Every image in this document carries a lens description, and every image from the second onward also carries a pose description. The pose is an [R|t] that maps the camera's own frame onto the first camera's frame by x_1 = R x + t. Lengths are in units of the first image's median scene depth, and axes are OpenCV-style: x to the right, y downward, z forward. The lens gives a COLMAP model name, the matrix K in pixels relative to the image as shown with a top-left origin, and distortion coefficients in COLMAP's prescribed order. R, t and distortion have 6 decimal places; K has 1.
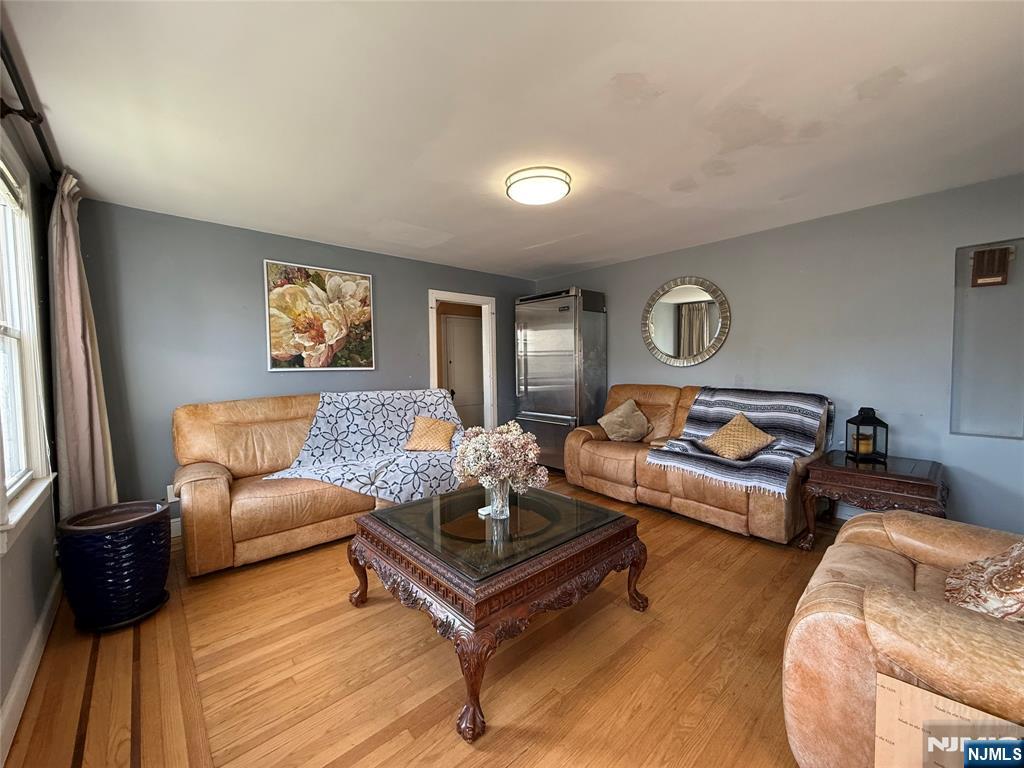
lens RADIAL K [[409.8, 0, 509.5], [0, 409.8, 381.9], [0, 0, 1]] dist [-0.000937, 0.001427]
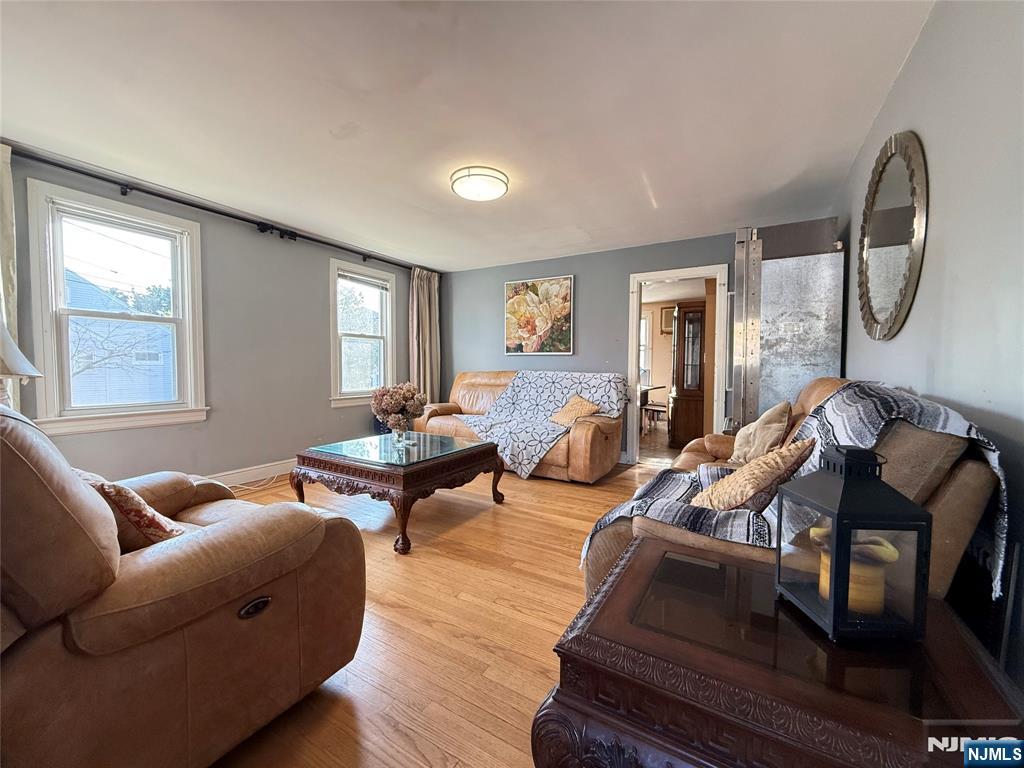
lens RADIAL K [[409.8, 0, 510.9], [0, 409.8, 383.7], [0, 0, 1]] dist [-0.000937, 0.001427]
pose [[0.294739, 0.055969, -0.953937, 0.849287], [-0.049541, 0.997836, 0.043238, 0.013552], [0.954293, 0.034515, 0.296874, 0.540686]]
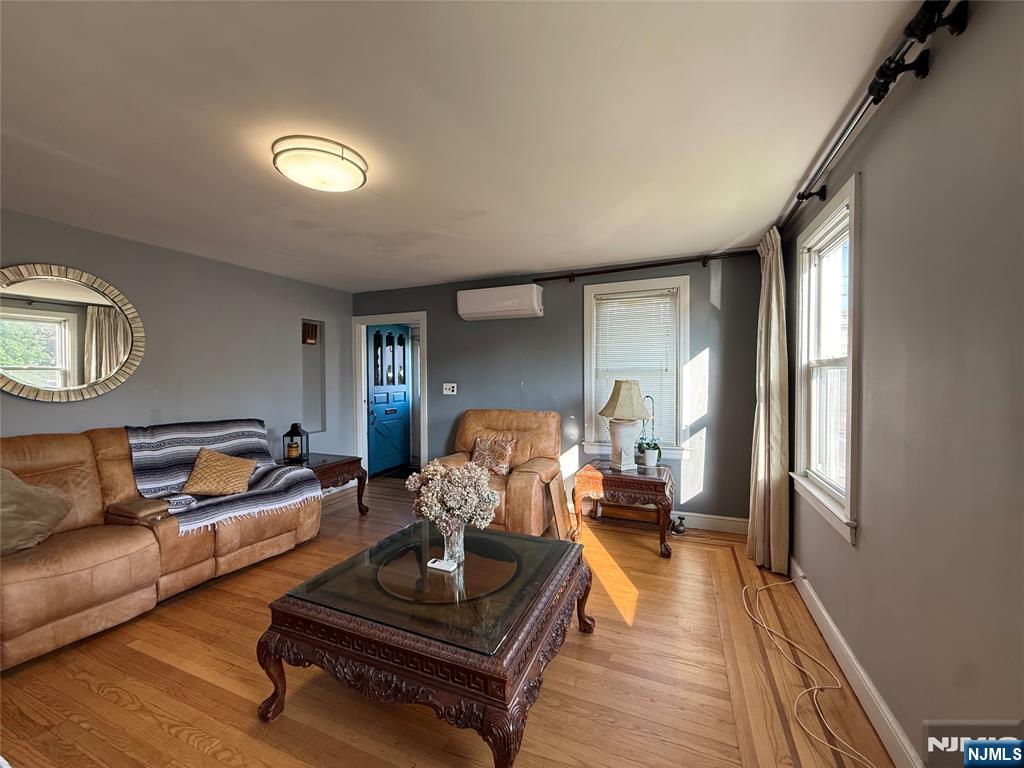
lens RADIAL K [[409.8, 0, 509.4], [0, 409.8, 381.5], [0, 0, 1]] dist [-0.000937, 0.001427]
pose [[-0.418711, 0.003063, 0.908114, -0.538380], [0.049698, 0.998573, 0.019546, -0.054749], [-0.906759, 0.053316, -0.418266, 0.724557]]
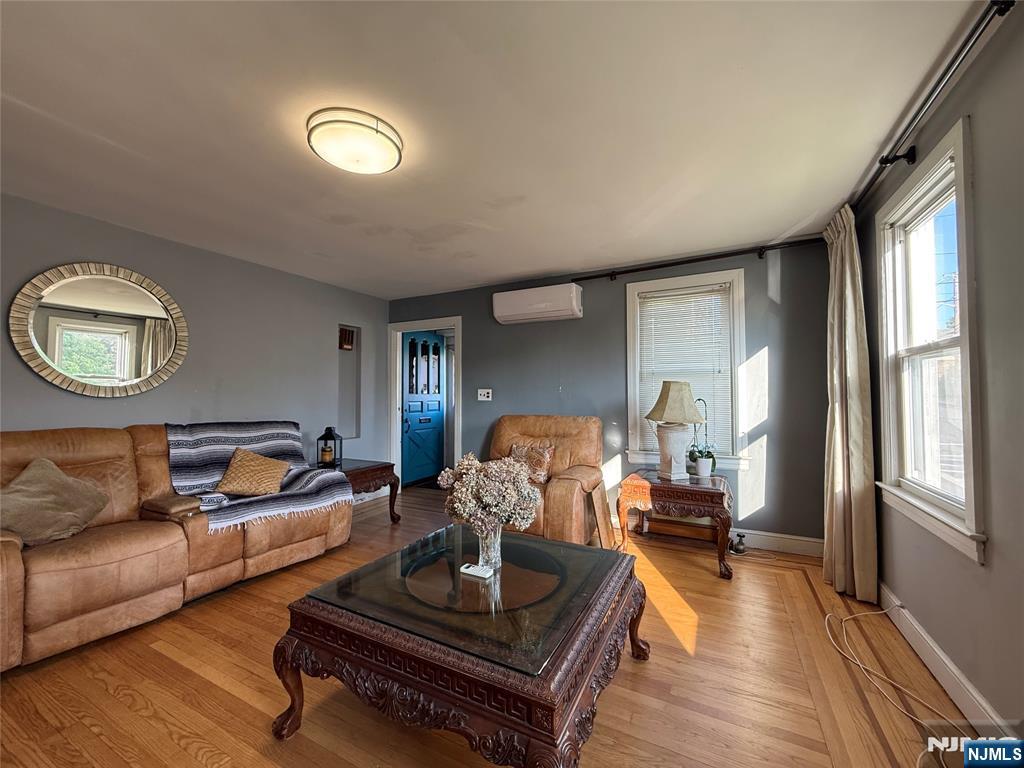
lens RADIAL K [[409.8, 0, 509.2], [0, 409.8, 381.0], [0, 0, 1]] dist [-0.000937, 0.001427]
pose [[-0.342795, 0.047001, 0.938234, -0.487391], [0.047236, 0.998347, -0.032754, -0.013649], [-0.938222, 0.033091, -0.344448, 0.715007]]
